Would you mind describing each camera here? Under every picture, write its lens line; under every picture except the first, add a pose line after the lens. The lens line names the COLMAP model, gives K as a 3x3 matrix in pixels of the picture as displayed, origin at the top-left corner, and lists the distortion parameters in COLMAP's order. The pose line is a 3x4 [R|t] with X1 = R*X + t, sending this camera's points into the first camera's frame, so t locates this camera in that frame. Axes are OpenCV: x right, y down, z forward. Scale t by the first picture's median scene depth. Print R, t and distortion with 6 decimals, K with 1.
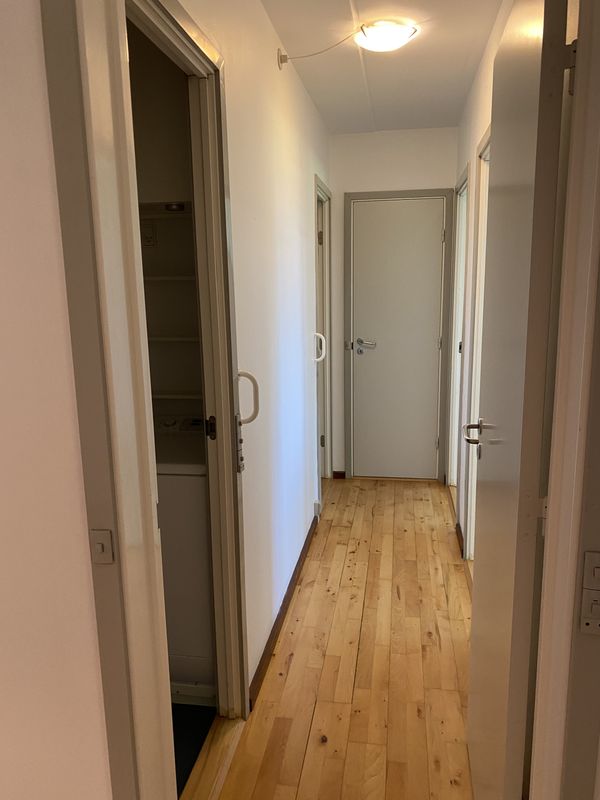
lens RADIAL K [[600.2, 0, 295.6], [0, 600.2, 399.3], [0, 0, 1]] dist [0.055619, -0.069835]
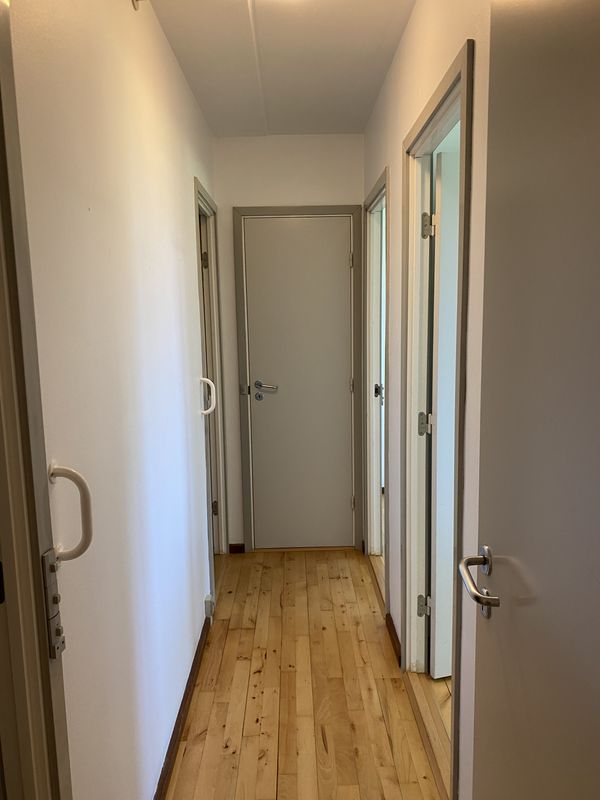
lens RADIAL K [[600.2, 0, 307.0], [0, 600.2, 399.6], [0, 0, 1]] dist [0.055619, -0.069835]
pose [[0.980571, -0.024997, 0.194566, 0.015285], [0.035204, 0.998169, -0.049181, -0.039914], [-0.192981, 0.055075, 0.979656, 0.217617]]
